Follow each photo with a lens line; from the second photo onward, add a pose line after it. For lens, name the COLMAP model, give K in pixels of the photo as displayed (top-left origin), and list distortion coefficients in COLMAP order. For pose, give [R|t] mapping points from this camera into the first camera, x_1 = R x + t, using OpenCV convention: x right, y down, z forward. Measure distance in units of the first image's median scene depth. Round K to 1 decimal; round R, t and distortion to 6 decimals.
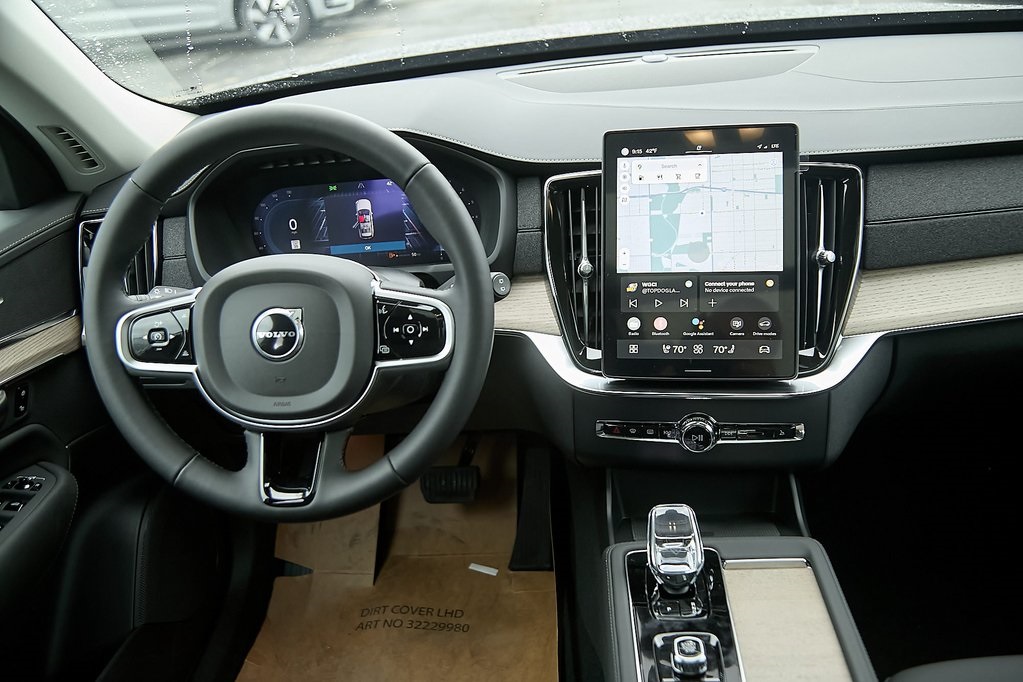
lens RADIAL K [[947.7, 0, 516.0], [0, 947.7, 338.6], [0, 0, 1]] dist [-0.008320, 0.104410]
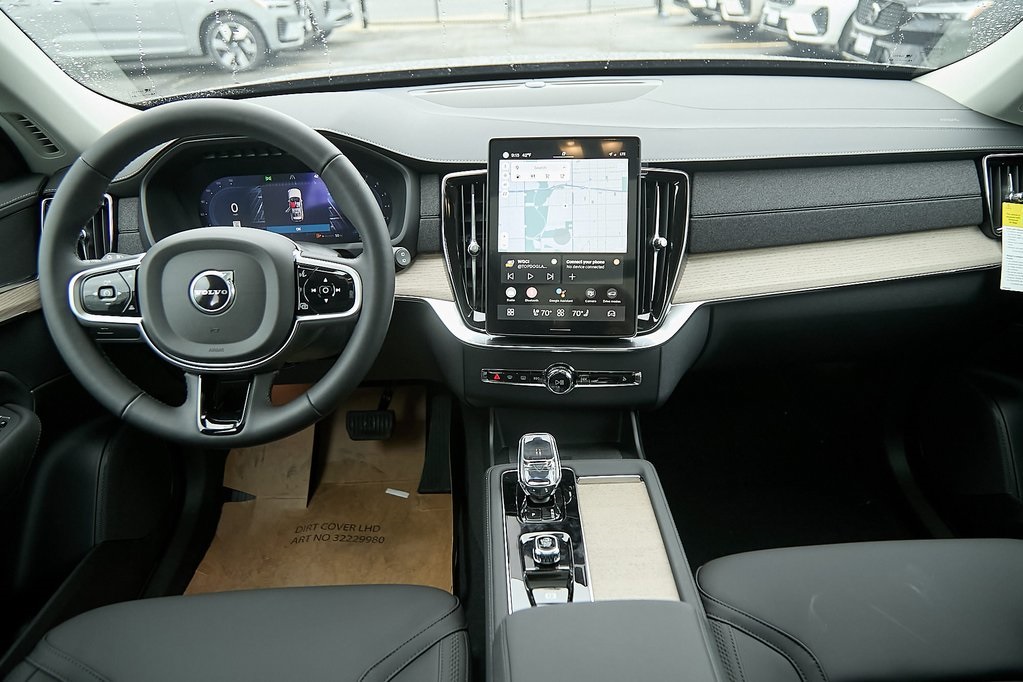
lens RADIAL K [[748.5, 0, 516.2], [0, 748.5, 339.0], [0, 0, 1]] dist [0.060180, -0.004728]
pose [[0.994780, 0.010013, 0.101553, 0.030336], [-0.012455, 0.999648, 0.023441, 0.023183], [-0.101283, -0.024584, 0.994554, 0.002006]]
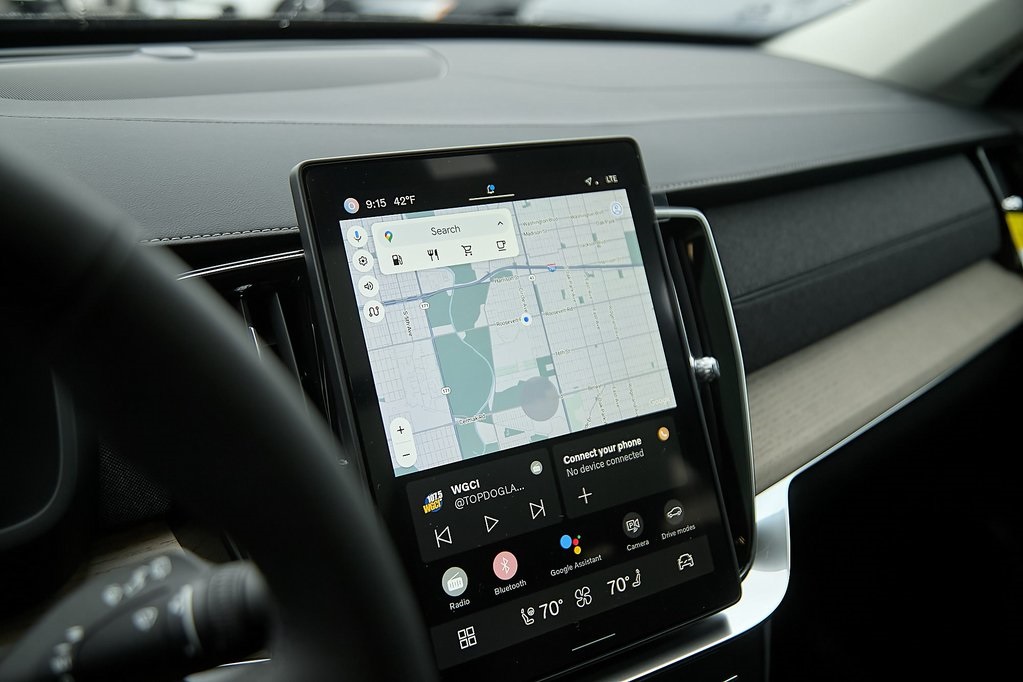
lens RADIAL K [[1093.2, 0, 518.4], [0, 1093.2, 346.2], [0, 0, 1]] dist [0.038410, 0.134171]
pose [[0.709538, -0.135845, 0.691449, -0.195361], [0.209019, 0.977655, -0.022413, -0.106346], [-0.672954, 0.160429, 0.722077, 0.594652]]
